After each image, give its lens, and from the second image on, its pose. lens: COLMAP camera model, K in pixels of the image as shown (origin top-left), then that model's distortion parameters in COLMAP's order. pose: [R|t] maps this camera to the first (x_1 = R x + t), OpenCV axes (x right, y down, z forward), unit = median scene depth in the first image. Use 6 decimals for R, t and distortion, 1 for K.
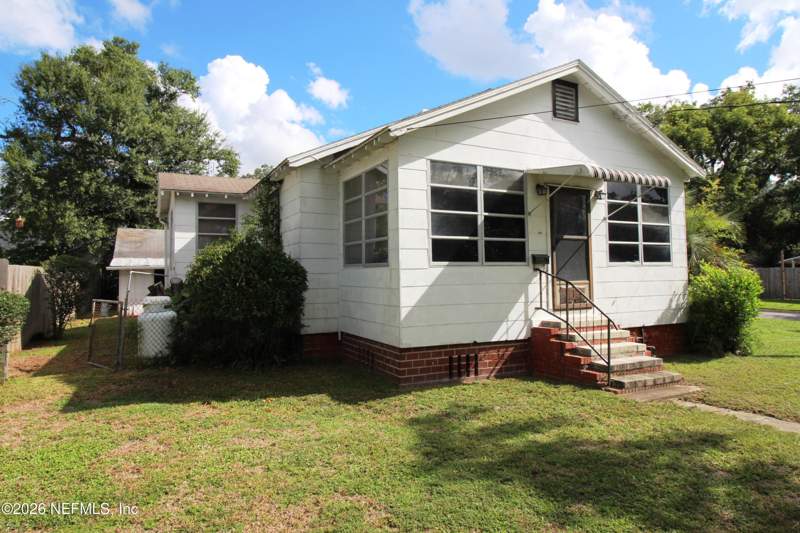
lens RADIAL K [[512.7, 0, 400.6], [0, 512.7, 264.9], [0, 0, 1]] dist [0.006537, 0.000045]
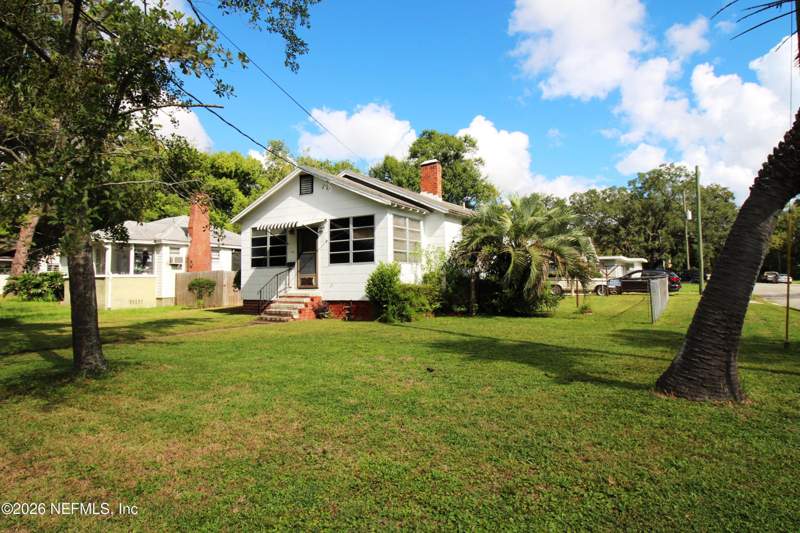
lens RADIAL K [[483.5, 0, 397.9], [0, 483.5, 264.8], [0, 0, 1]] dist [0.002667, 0.000220]
pose [[0.491312, -0.037276, -0.870186, 2.255814], [0.021505, 0.999298, -0.030665, 0.062497], [0.870718, -0.003647, 0.491769, 0.401367]]
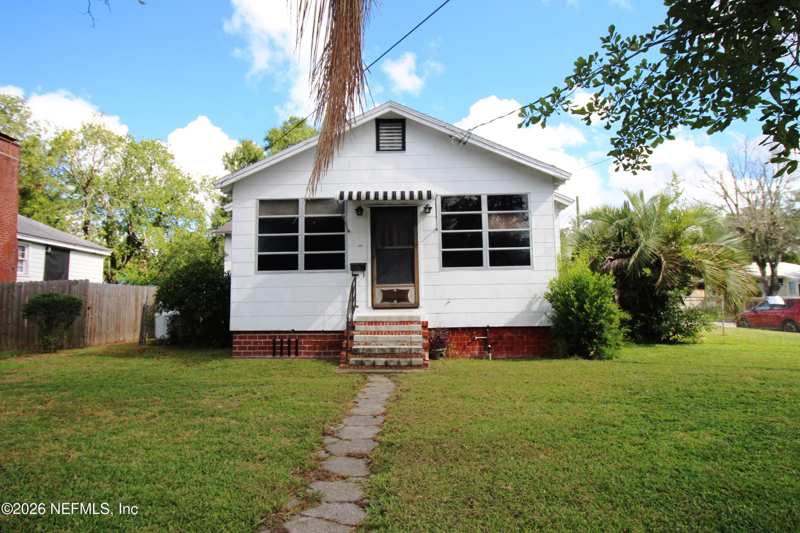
lens RADIAL K [[512.7, 0, 401.5], [0, 512.7, 269.4], [0, 0, 1]] dist [0.006537, 0.000045]
pose [[0.859764, -0.047412, -0.508486, 0.998719], [0.015569, 0.997652, -0.066697, 0.080162], [0.510454, 0.049428, 0.858483, -0.008362]]
